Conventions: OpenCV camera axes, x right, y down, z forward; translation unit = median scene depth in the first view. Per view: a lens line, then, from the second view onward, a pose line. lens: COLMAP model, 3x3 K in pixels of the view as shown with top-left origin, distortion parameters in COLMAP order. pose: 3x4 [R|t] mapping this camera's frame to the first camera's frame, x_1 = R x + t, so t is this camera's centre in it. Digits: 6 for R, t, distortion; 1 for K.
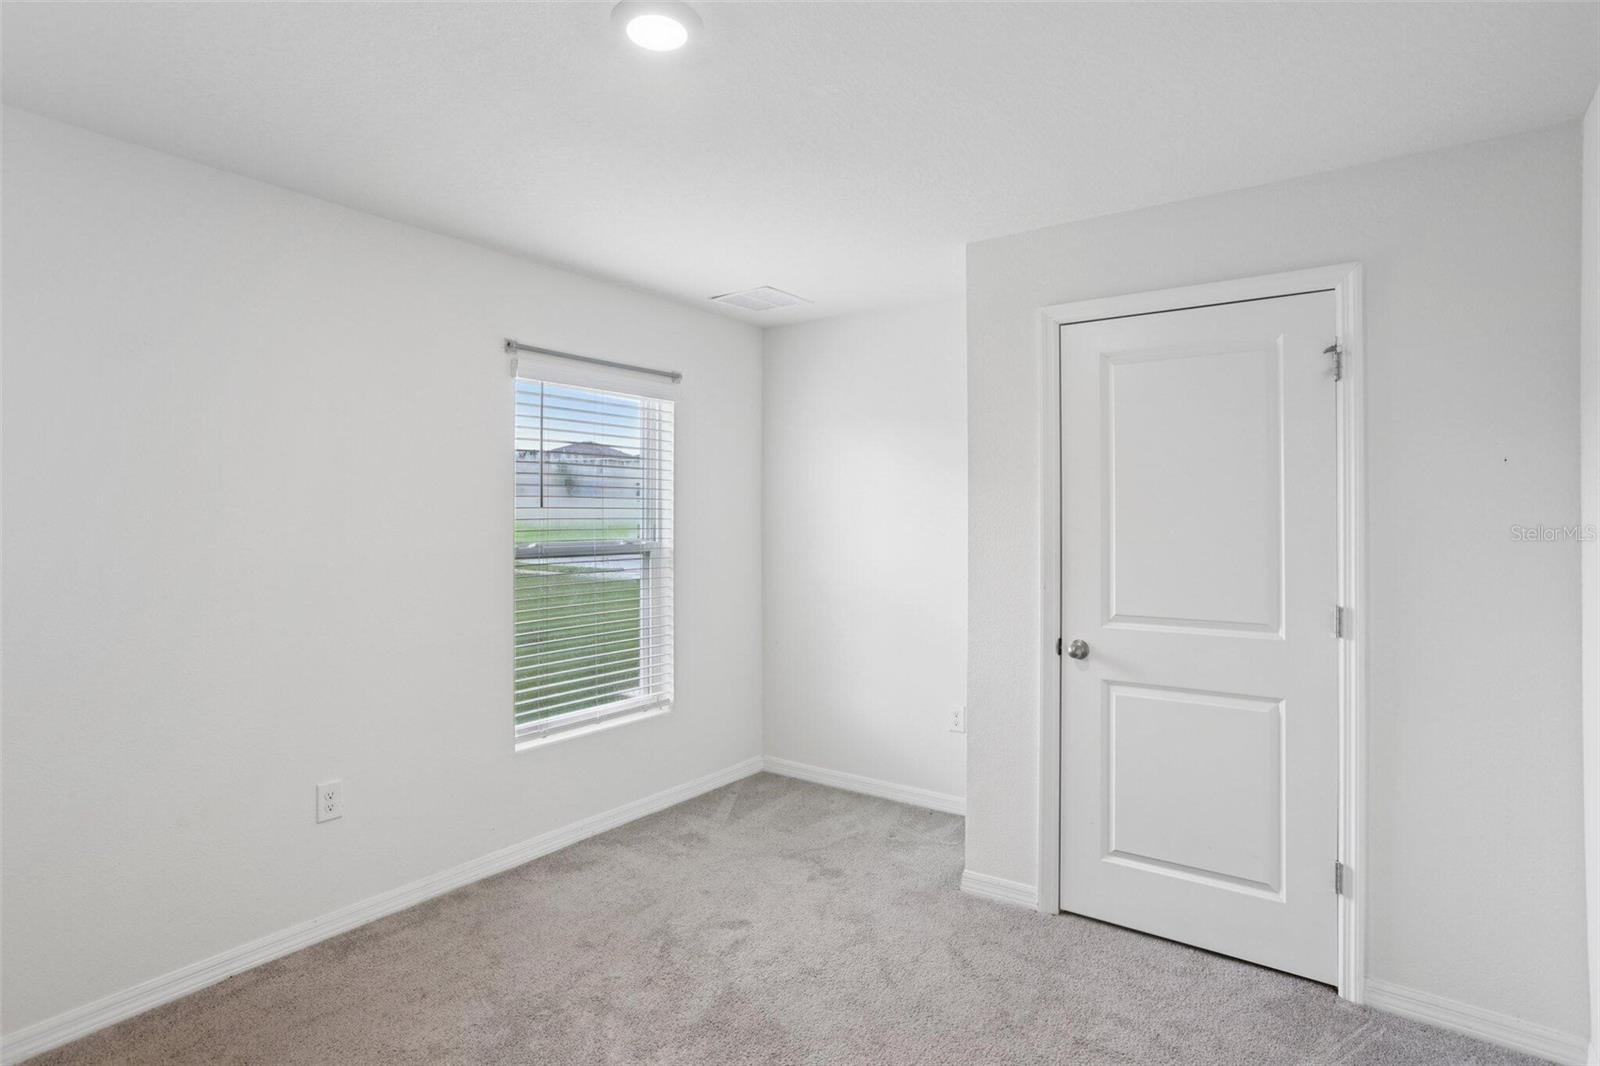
lens RADIAL K [[873.7, 0, 819.1], [0, 873.7, 536.0], [0, 0, 1]] dist [-0.000882, 0.039207]
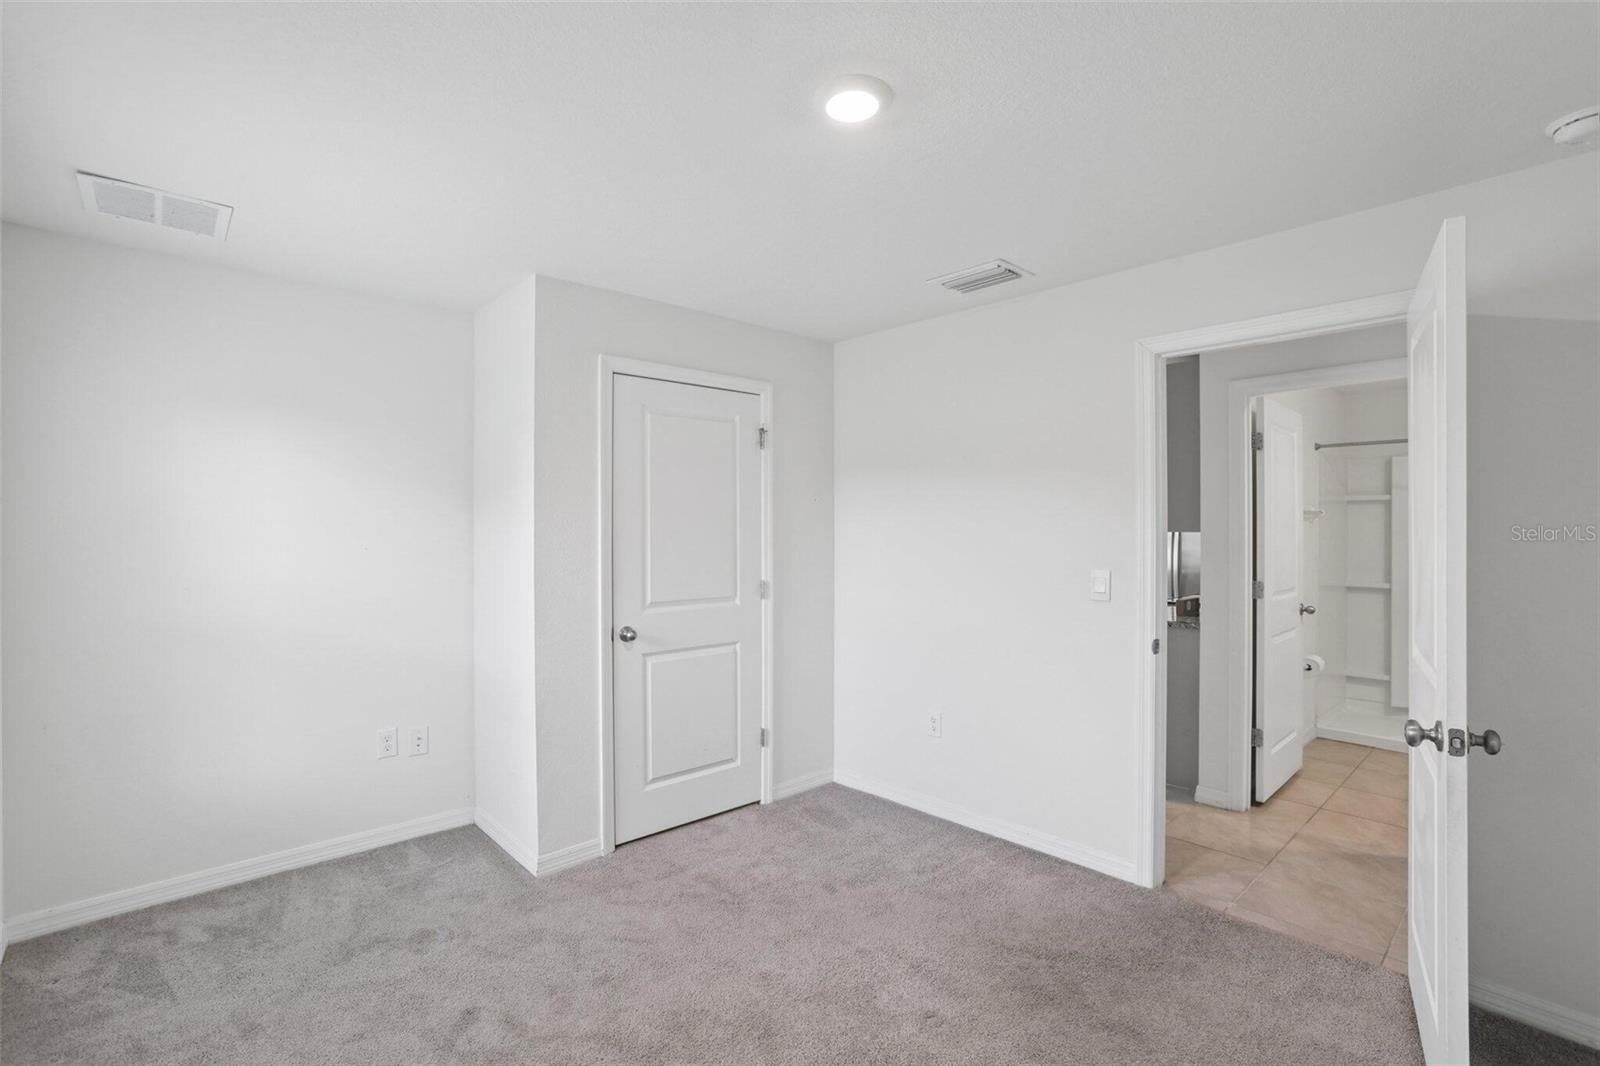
lens RADIAL K [[743.8, 0, 801.3], [0, 743.8, 566.5], [0, 0, 1]] dist [-0.000706, 0.021162]
pose [[0.215188, -0.049942, 0.975295, -0.709249], [0.019502, 0.998712, 0.046838, -0.013429], [-0.976378, 0.008942, 0.215884, 0.535631]]
